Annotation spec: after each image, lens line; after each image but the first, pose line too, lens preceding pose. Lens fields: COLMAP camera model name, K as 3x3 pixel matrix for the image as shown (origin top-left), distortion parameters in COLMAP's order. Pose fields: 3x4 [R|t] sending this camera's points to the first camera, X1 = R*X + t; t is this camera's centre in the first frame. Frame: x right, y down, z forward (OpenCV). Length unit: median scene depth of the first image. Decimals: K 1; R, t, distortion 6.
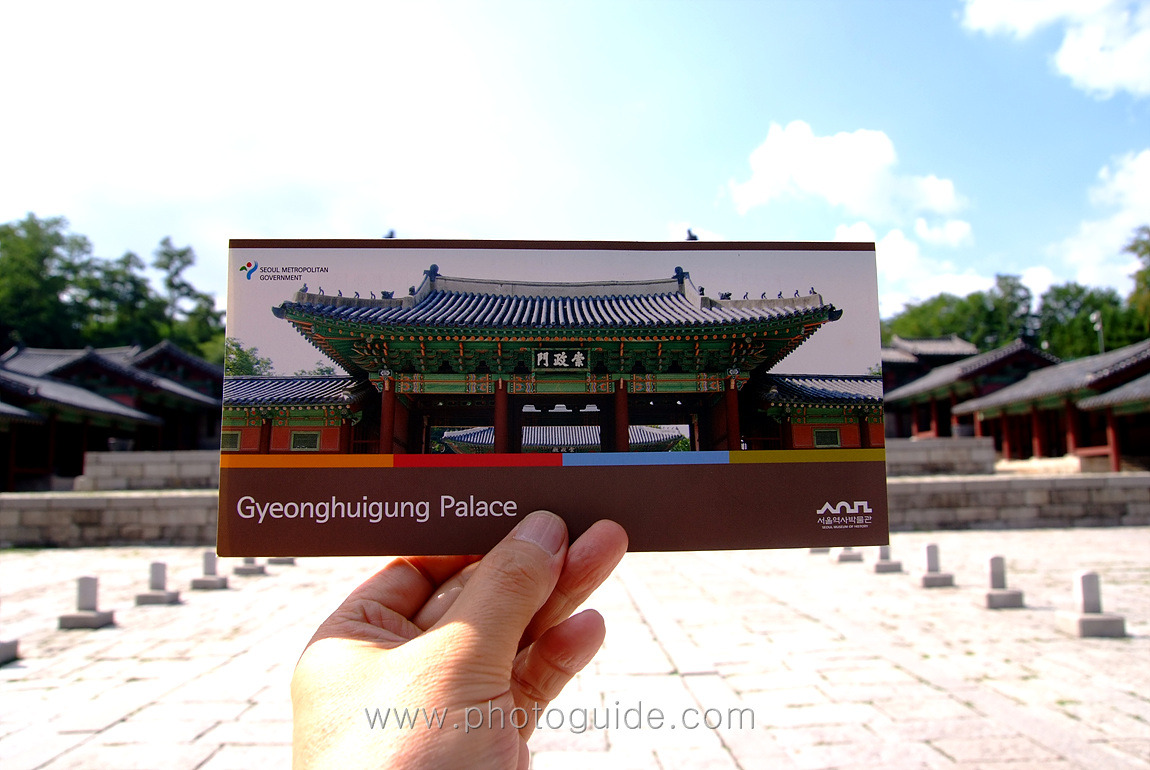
lens RADIAL K [[836.3, 0, 575.0], [0, 836.3, 385.0], [0, 0, 1]] dist [-0.119913, 0.105284]
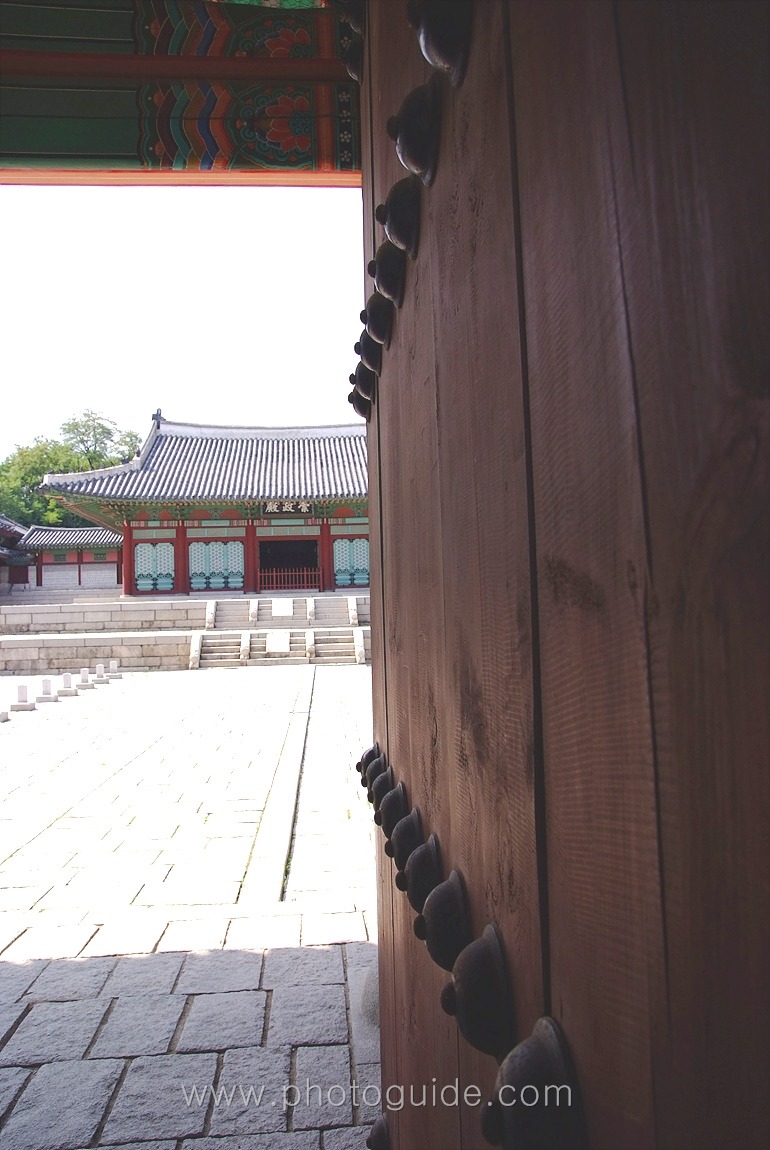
lens RADIAL K [[869.0, 0, 385.0], [0, 869.0, 575.0], [0, 0, 1]] dist [-0.125908, 0.128195]
pose [[0.998932, -0.007357, 0.045625, 0.091345], [0.004026, 0.997347, 0.072676, -0.083531], [-0.046038, -0.072415, 0.996311, -0.510796]]
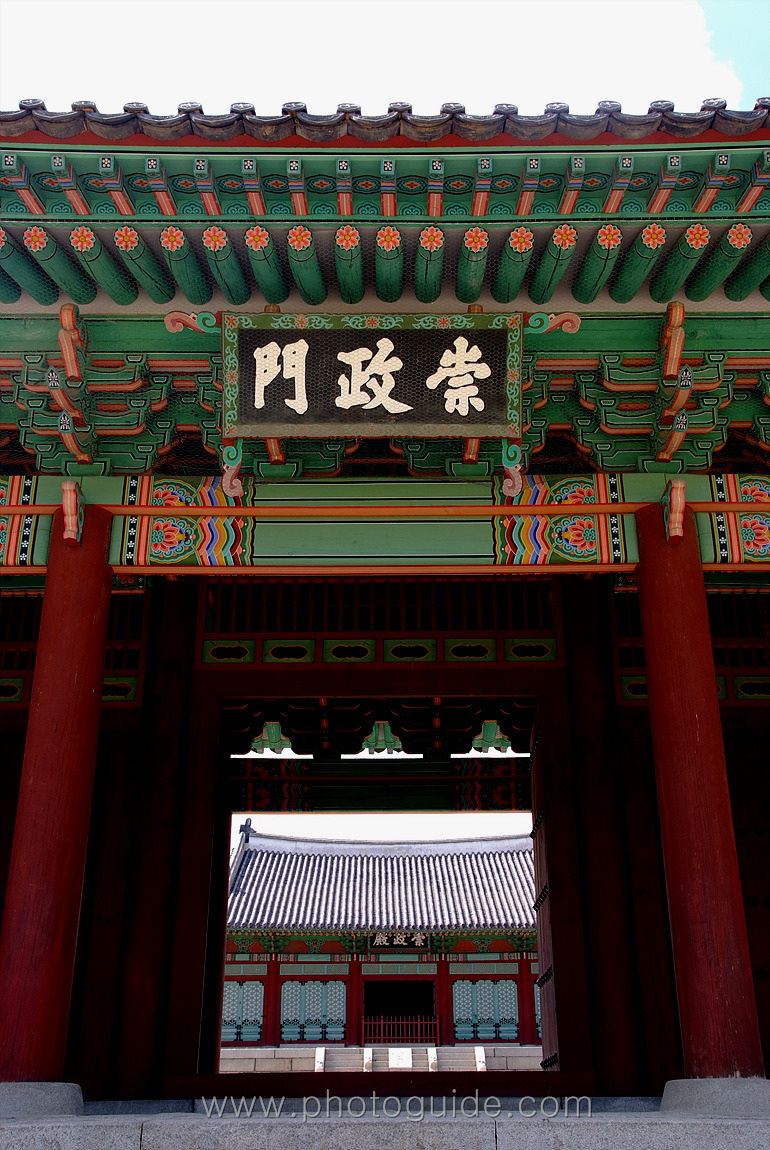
lens RADIAL K [[1212.2, 0, 385.0], [0, 1212.2, 575.0], [0, 0, 1]] dist [-0.002707, 0.006946]
pose [[0.998738, -0.006736, -0.049772, 0.048361], [-0.008302, 0.955198, -0.295851, -0.072970], [0.049535, 0.295891, 0.953937, -1.065595]]
